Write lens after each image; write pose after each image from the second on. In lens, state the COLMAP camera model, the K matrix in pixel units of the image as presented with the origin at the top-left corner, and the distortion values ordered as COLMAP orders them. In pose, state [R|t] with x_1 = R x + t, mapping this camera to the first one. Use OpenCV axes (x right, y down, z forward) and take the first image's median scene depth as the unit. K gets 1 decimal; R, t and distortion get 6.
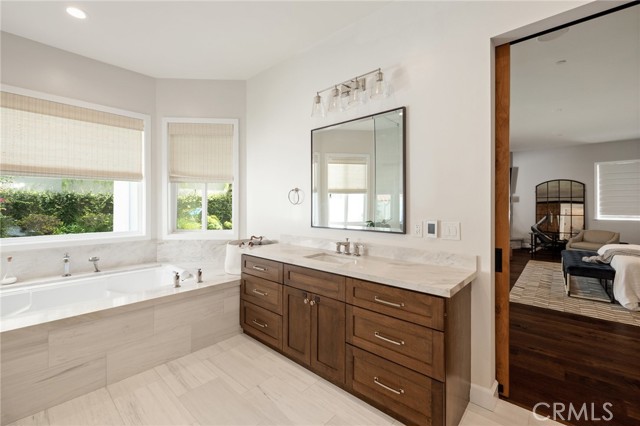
lens RADIAL K [[275.4, 0, 319.3], [0, 275.4, 205.5], [0, 0, 1]] dist [0.000168, 0.000167]
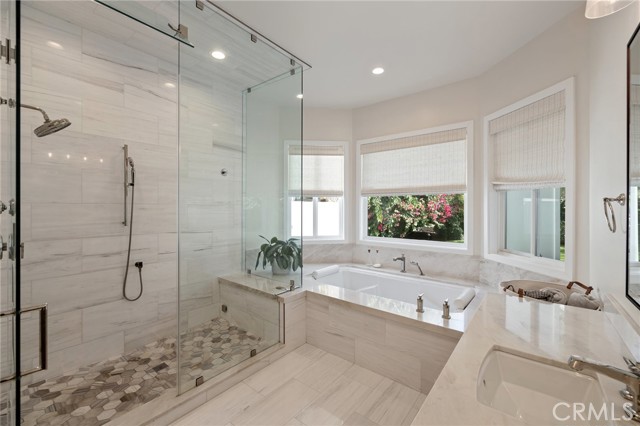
lens RADIAL K [[275.4, 0, 319.3], [0, 275.4, 205.5], [0, 0, 1]] dist [0.000168, 0.000167]
pose [[0.051162, -0.006078, -0.998672, 0.375653], [-0.001613, 0.999980, -0.006169, -0.048786], [0.998689, 0.001927, 0.051151, 0.600281]]
